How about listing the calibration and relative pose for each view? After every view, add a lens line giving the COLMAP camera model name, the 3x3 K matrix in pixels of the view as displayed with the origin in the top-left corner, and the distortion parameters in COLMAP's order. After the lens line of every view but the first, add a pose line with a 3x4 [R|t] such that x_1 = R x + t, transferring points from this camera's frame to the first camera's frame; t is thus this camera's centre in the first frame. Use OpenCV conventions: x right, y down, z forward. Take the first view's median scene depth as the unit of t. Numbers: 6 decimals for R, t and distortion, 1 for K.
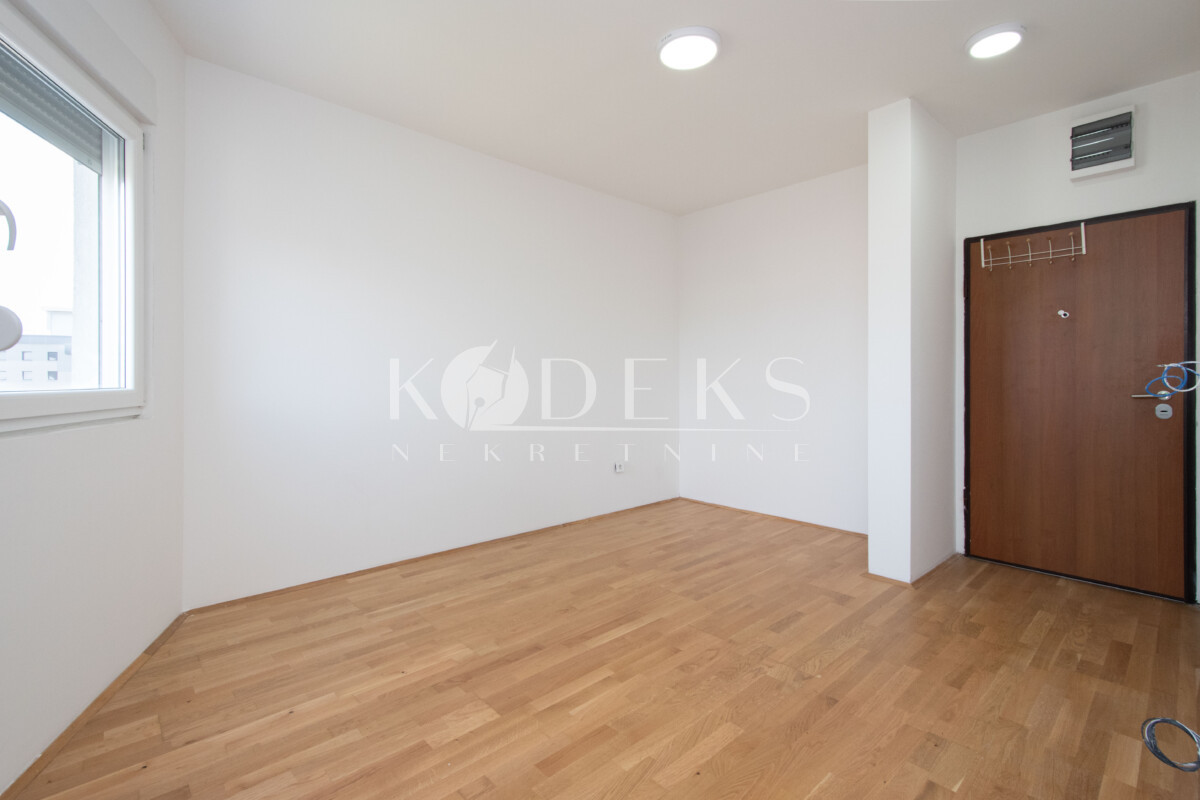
lens RADIAL K [[545.0, 0, 596.8], [0, 545.0, 380.1], [0, 0, 1]] dist [-0.000116, -0.000327]
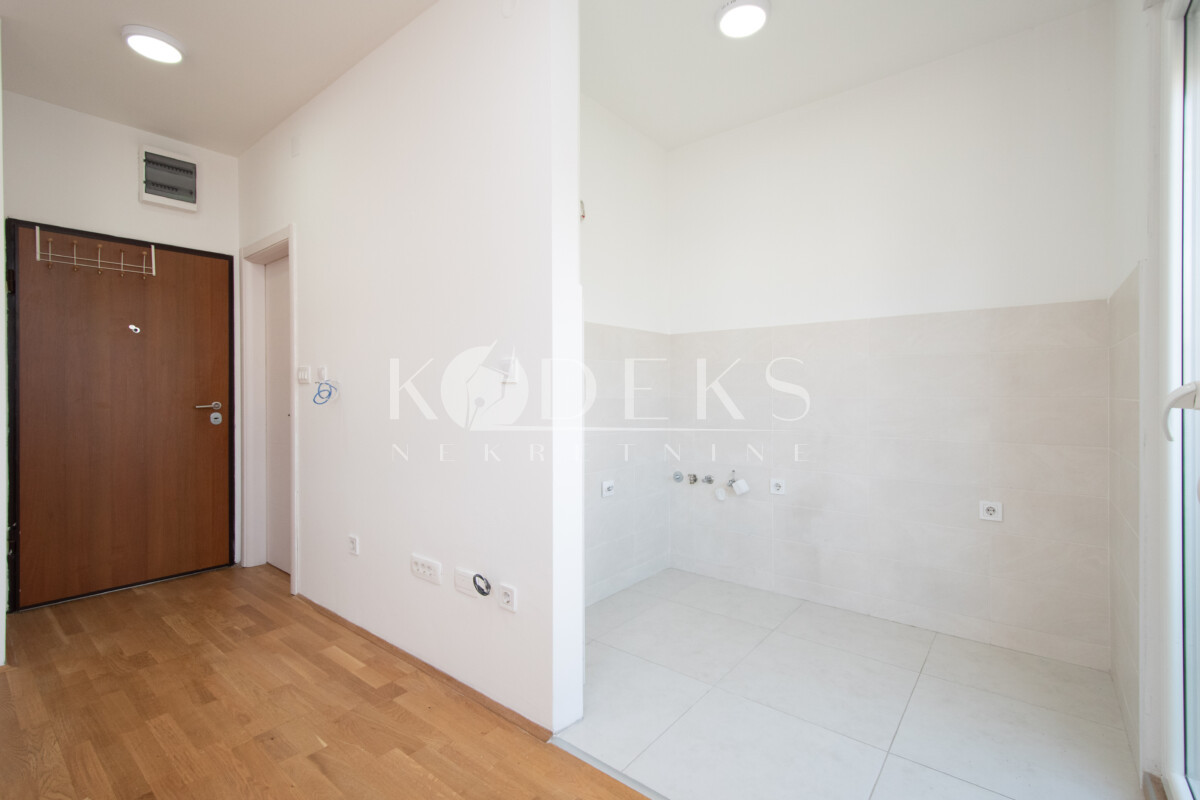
lens RADIAL K [[535.9, 0, 604.1], [0, 535.9, 394.4], [0, 0, 1]] dist [-0.000153, -0.000095]
pose [[-0.158491, -0.002445, 0.987357, -0.305076], [0.006434, 0.999973, 0.003509, 0.004305], [-0.987340, 0.006909, -0.158471, 0.323626]]
